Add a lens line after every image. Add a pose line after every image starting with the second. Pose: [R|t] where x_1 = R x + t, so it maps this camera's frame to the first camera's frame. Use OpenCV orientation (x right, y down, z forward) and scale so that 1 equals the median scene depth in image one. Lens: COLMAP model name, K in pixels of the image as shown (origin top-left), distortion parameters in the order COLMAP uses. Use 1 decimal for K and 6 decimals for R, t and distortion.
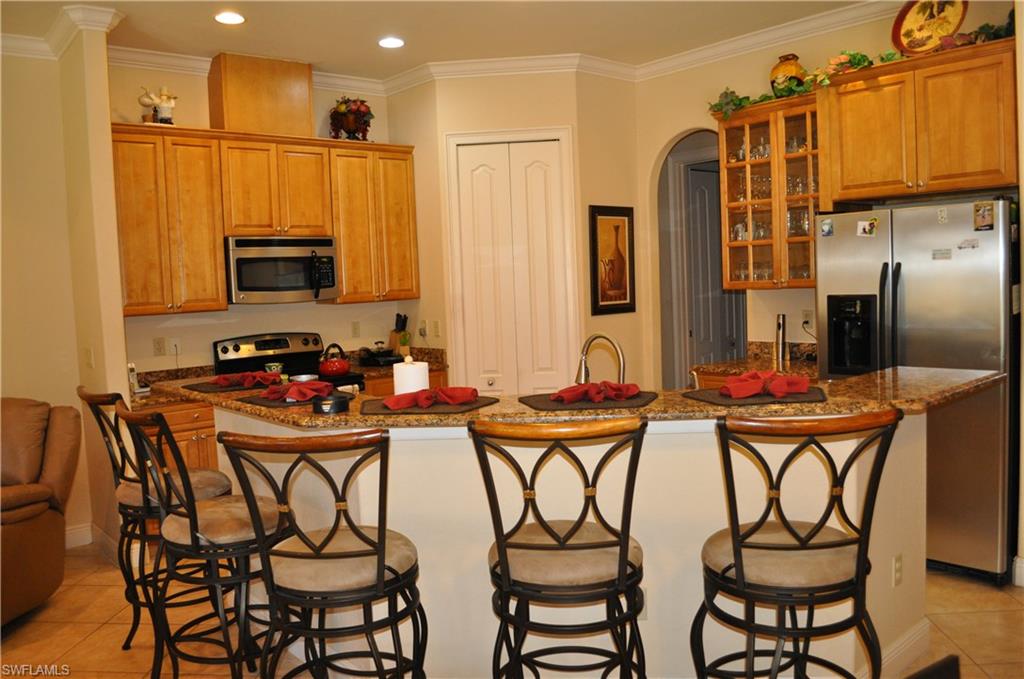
lens RADIAL K [[812.6, 0, 512.0], [0, 812.6, 339.5], [0, 0, 1]] dist [-0.002620, 0.002313]
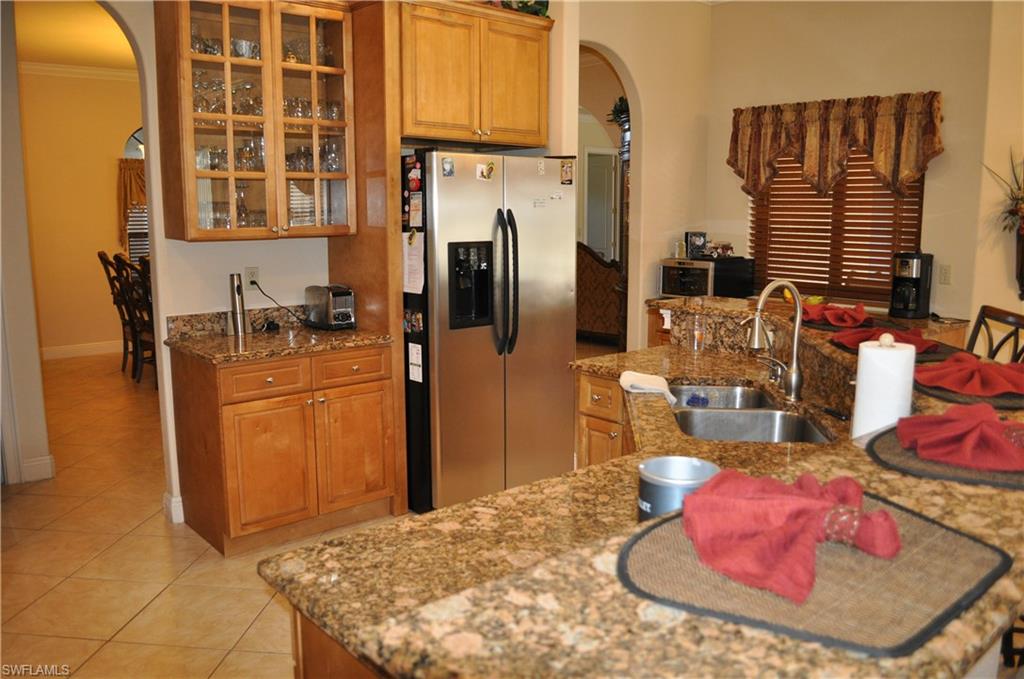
lens RADIAL K [[812.6, 0, 512.0], [0, 812.6, 339.5], [0, 0, 1]] dist [-0.002620, 0.002313]
pose [[0.013404, -0.113465, 0.993452, -0.532958], [0.082851, 0.990250, 0.111981, -0.042917], [-0.996472, 0.080808, 0.022674, 0.925953]]
